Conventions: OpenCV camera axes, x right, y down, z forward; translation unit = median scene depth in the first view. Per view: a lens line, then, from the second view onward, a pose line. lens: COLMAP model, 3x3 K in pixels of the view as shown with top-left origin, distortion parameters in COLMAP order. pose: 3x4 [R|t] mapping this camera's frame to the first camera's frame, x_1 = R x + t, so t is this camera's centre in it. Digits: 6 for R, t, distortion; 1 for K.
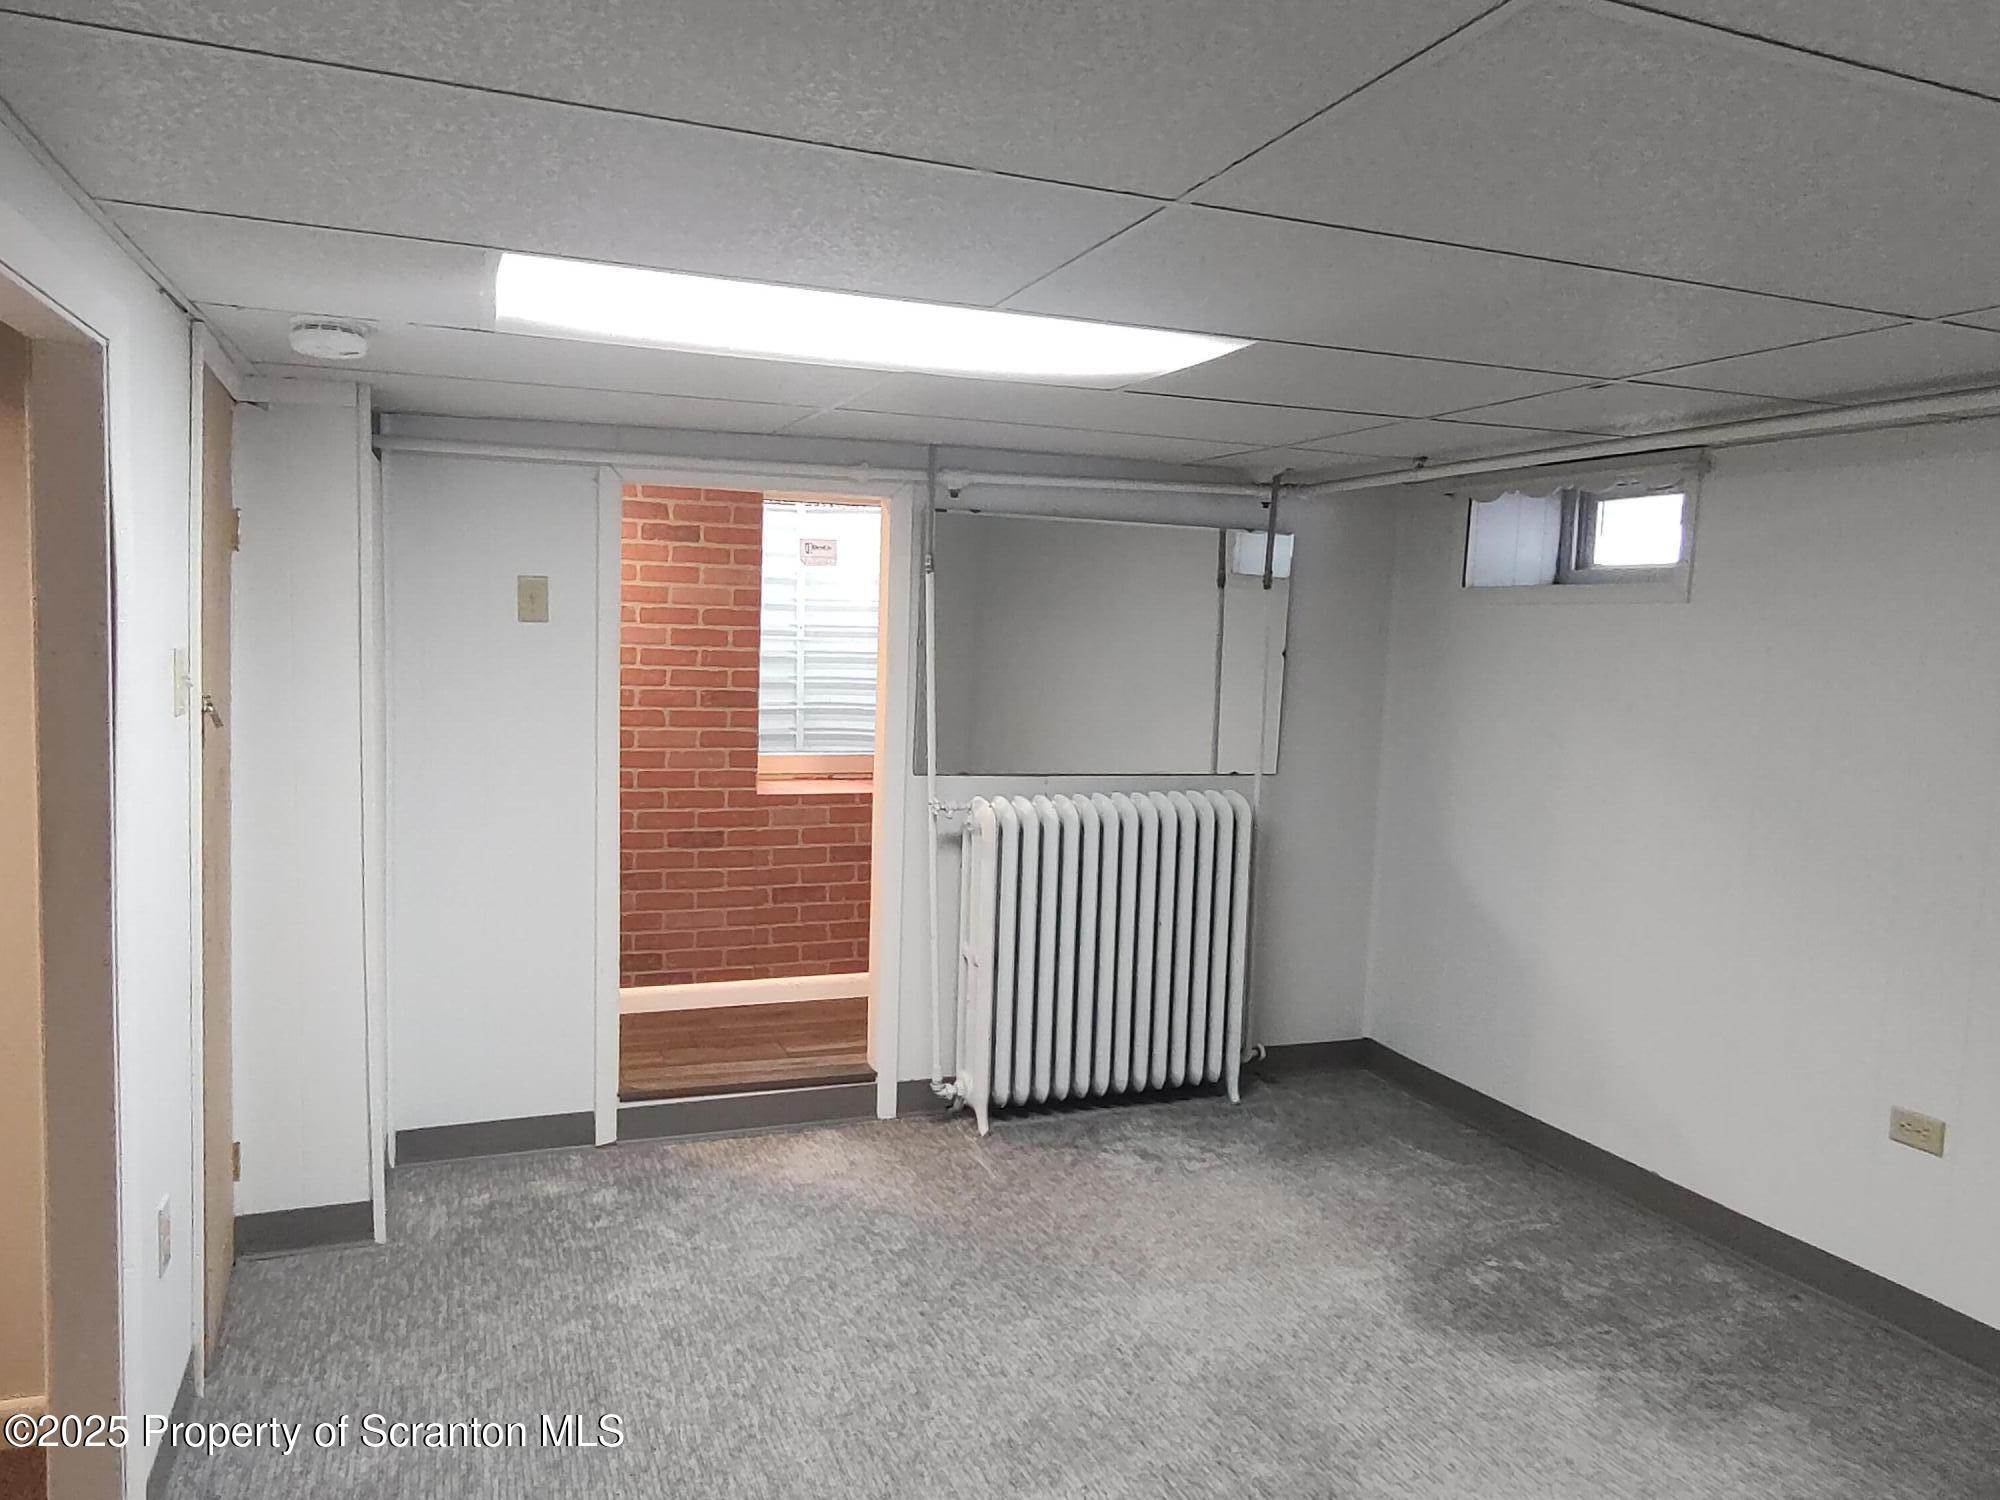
lens RADIAL K [[1426.6, 0, 1000.0], [0, 1426.6, 750.0], [0, 0, 1]] dist [-0.003465, 0.000871]
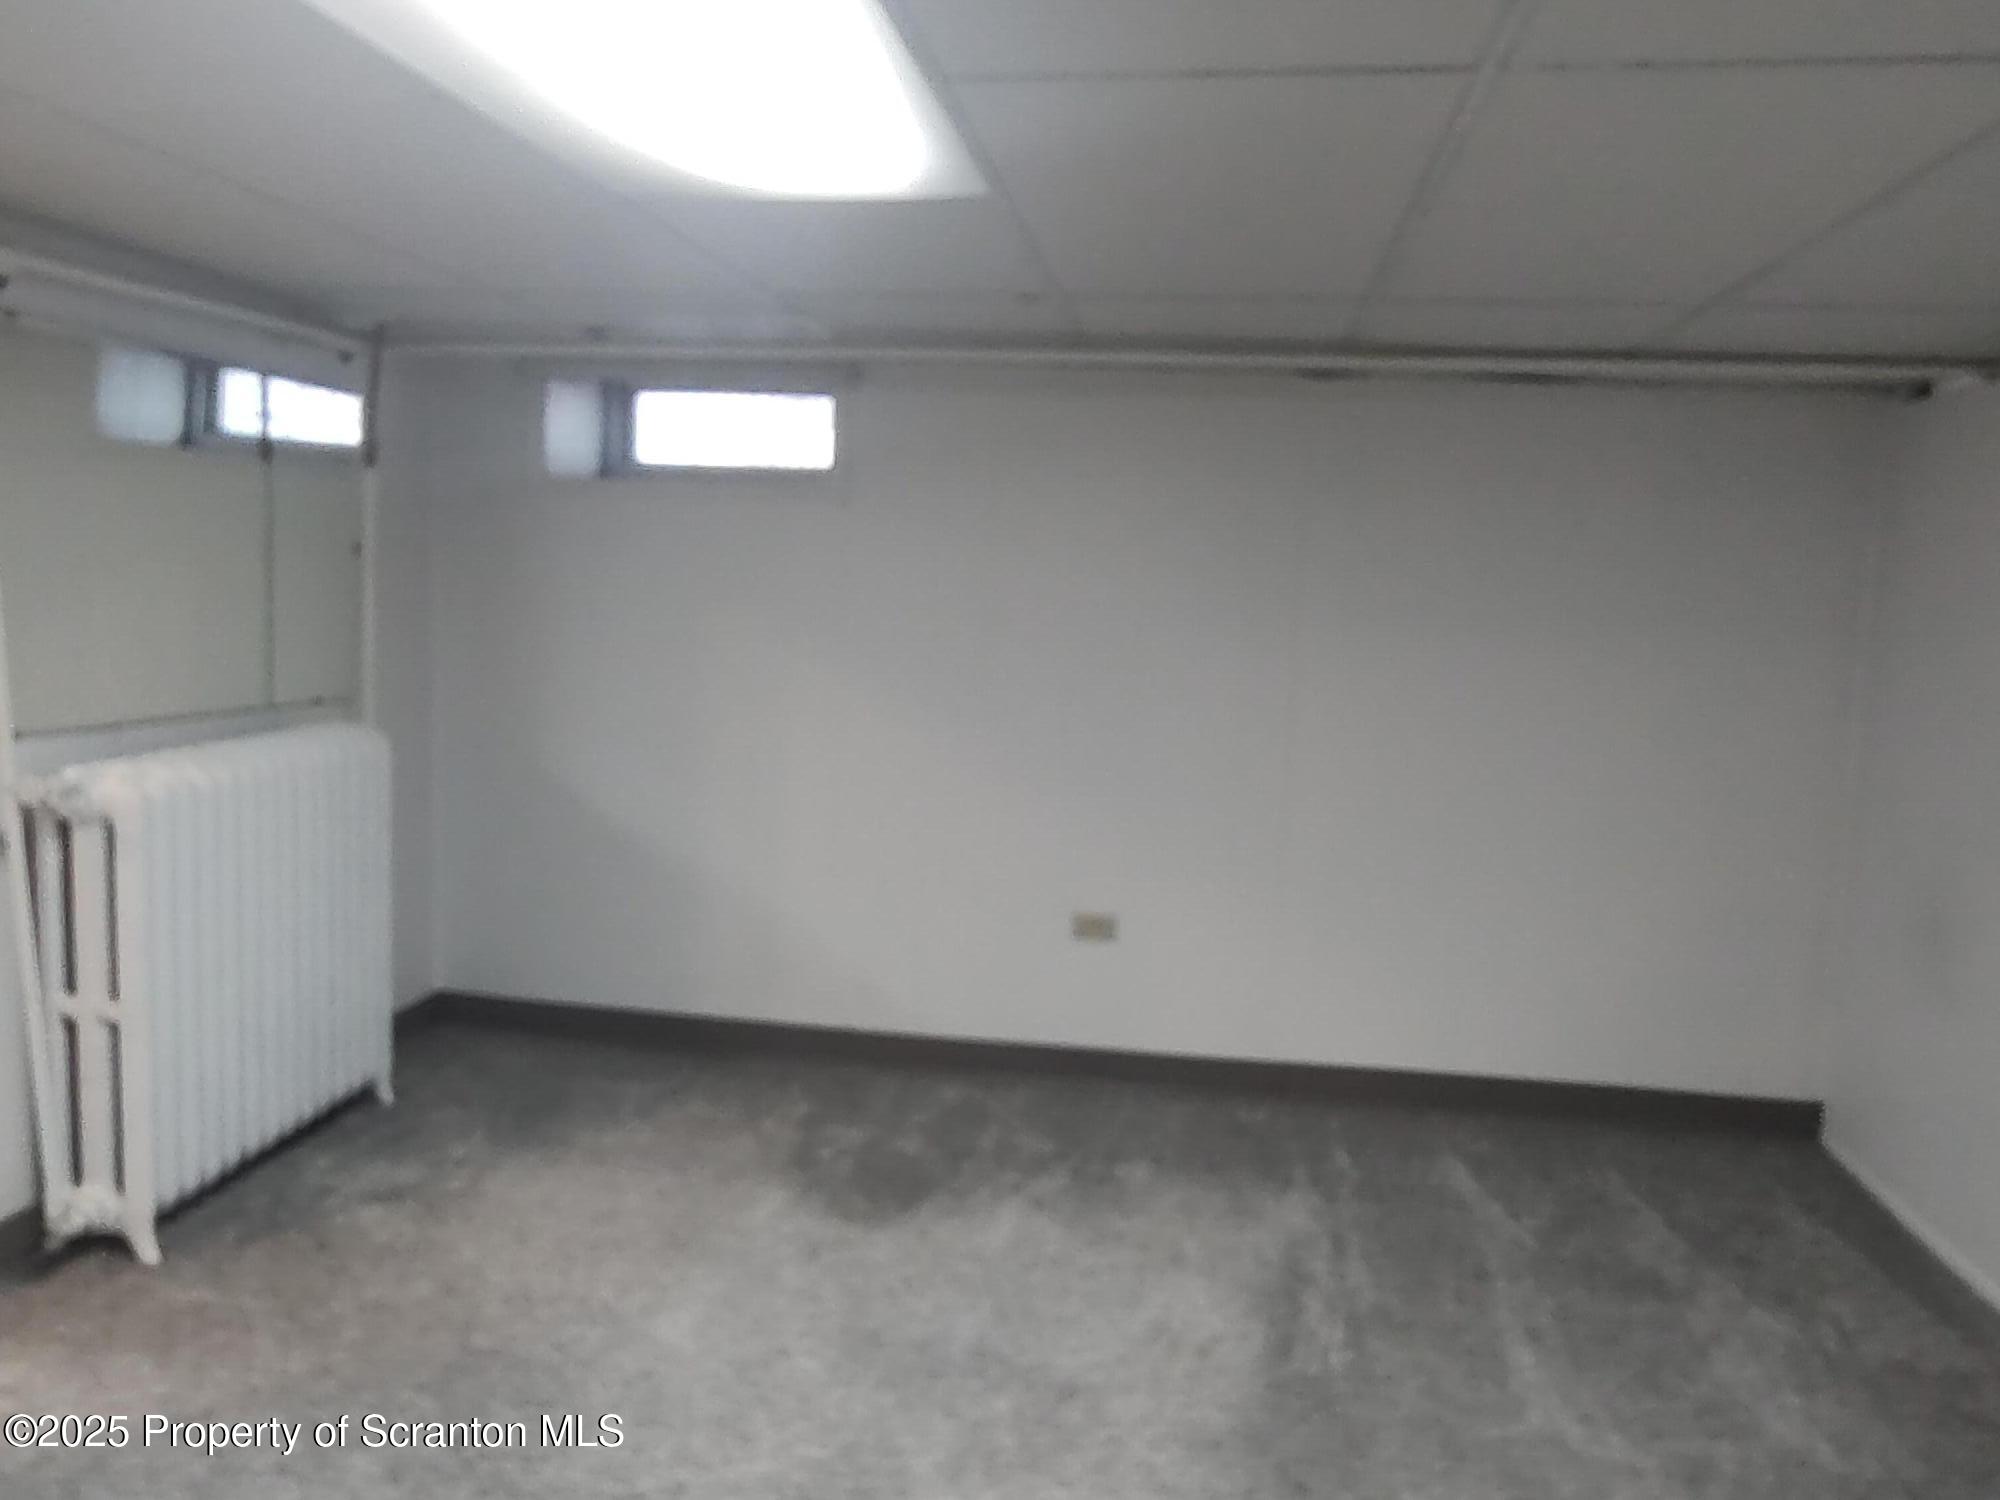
lens RADIAL K [[1426.6, 0, 1000.0], [0, 1426.6, 750.0], [0, 0, 1]] dist [-0.003465, 0.000871]
pose [[0.500264, -0.115772, 0.858098, -0.376374], [0.048329, 0.993210, 0.105825, -0.025104], [-0.864523, -0.011470, 0.502462, 0.328284]]
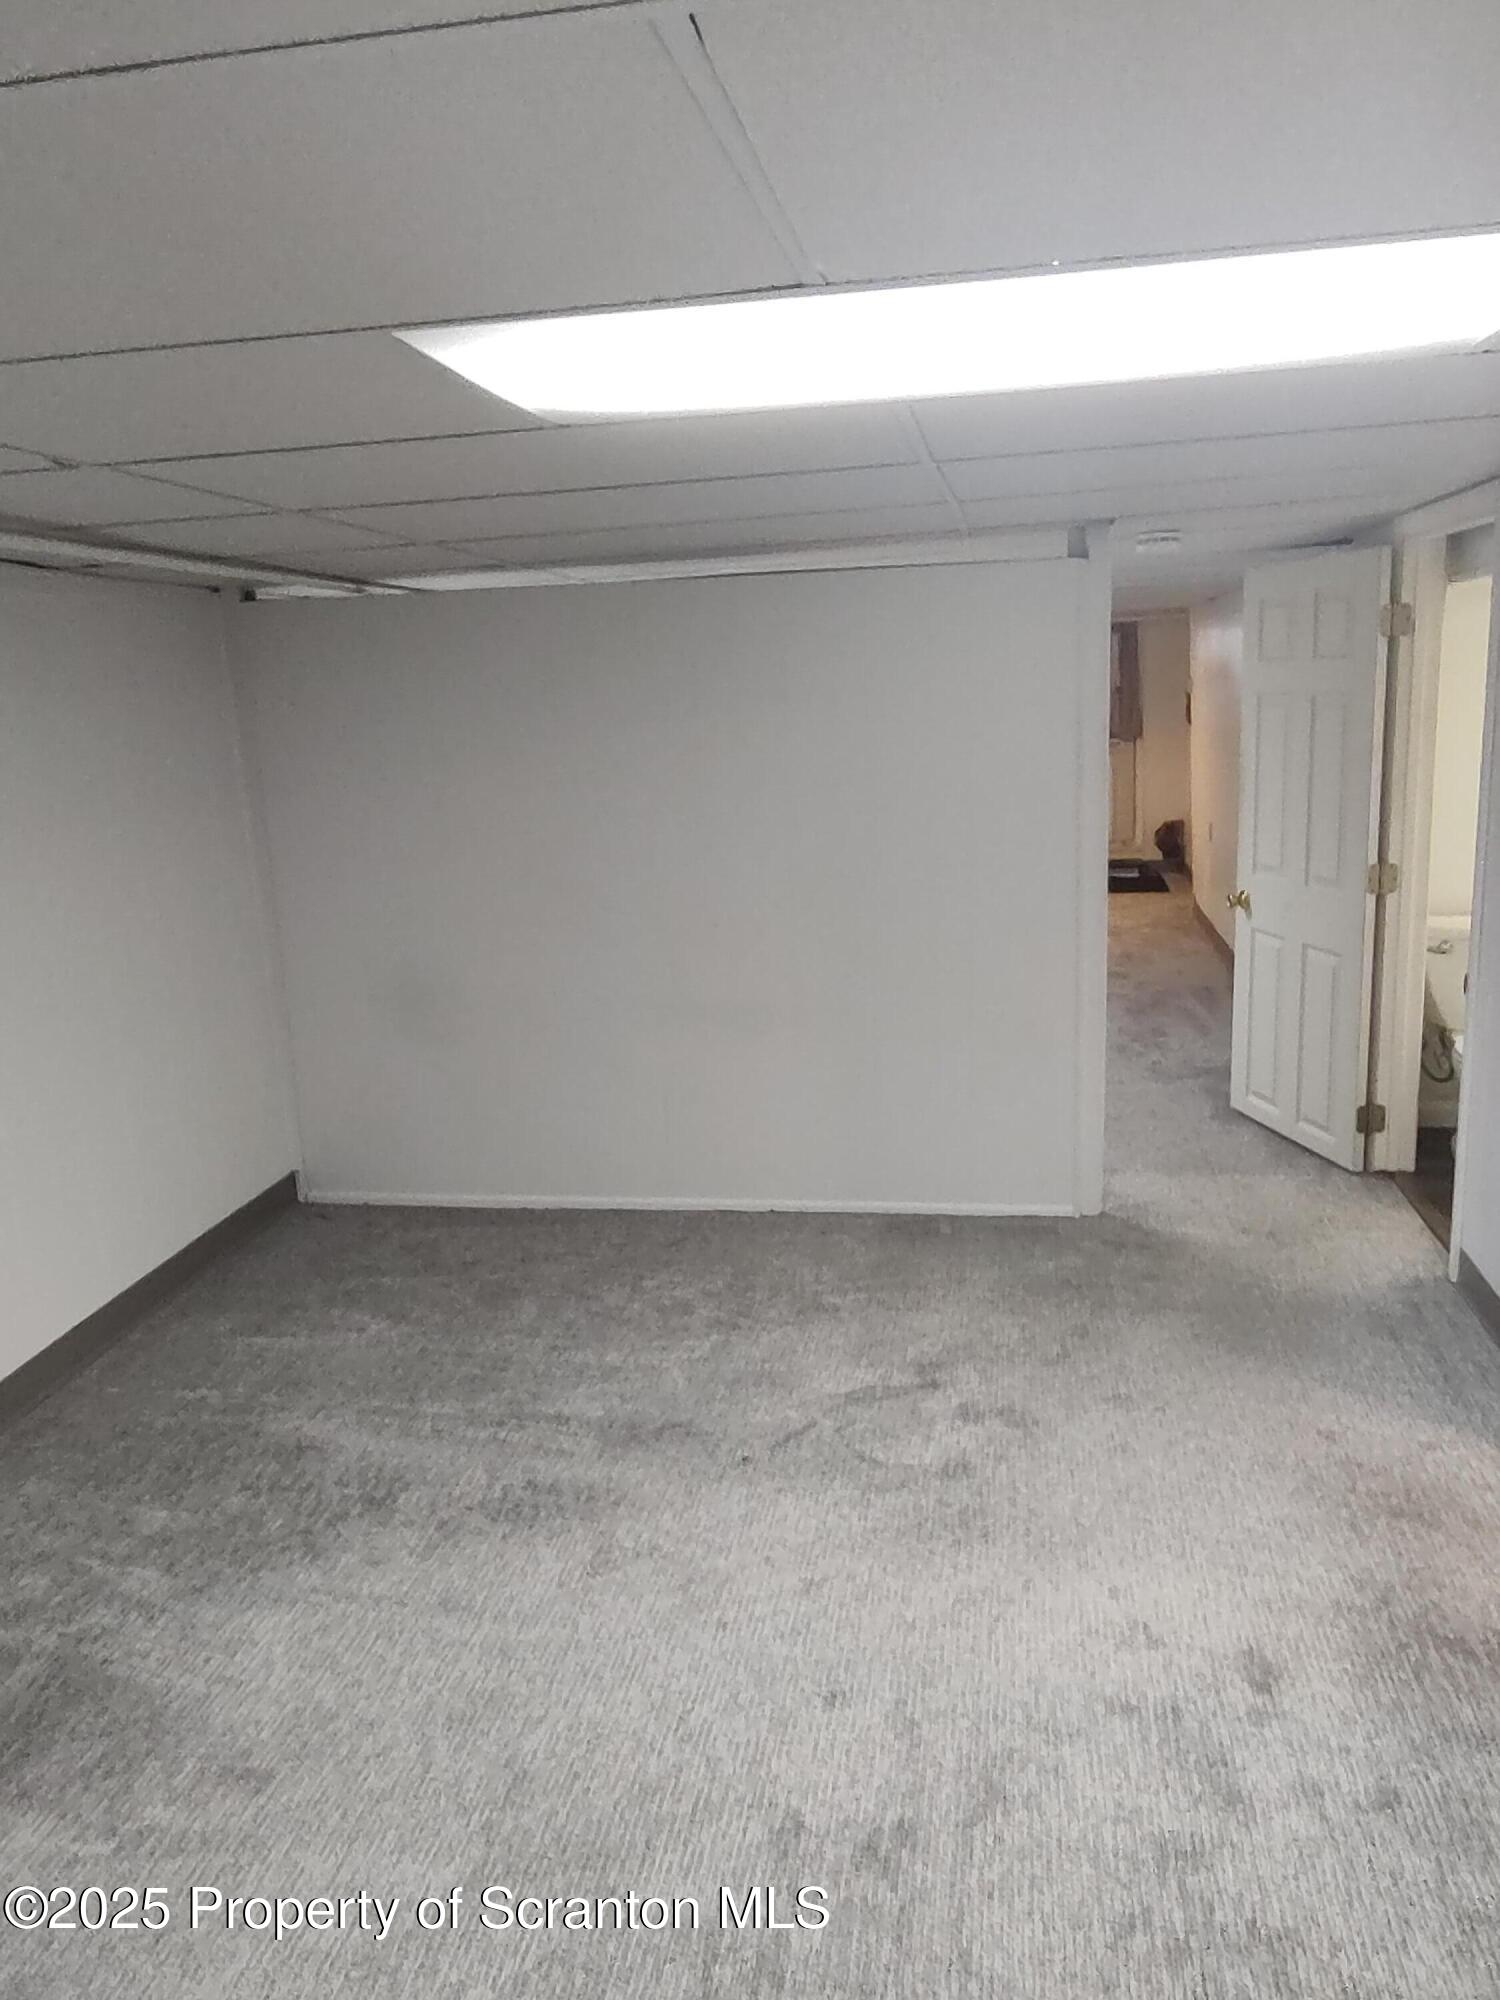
lens RADIAL K [[1426.6, 0, 750.0], [0, 1426.6, 1000.0], [0, 0, 1]] dist [-0.003465, 0.000871]
pose [[-0.854838, -0.103289, 0.508512, -0.229817], [0.058606, 0.954499, 0.292397, -0.123958], [-0.515575, 0.279754, -0.809889, 1.042864]]
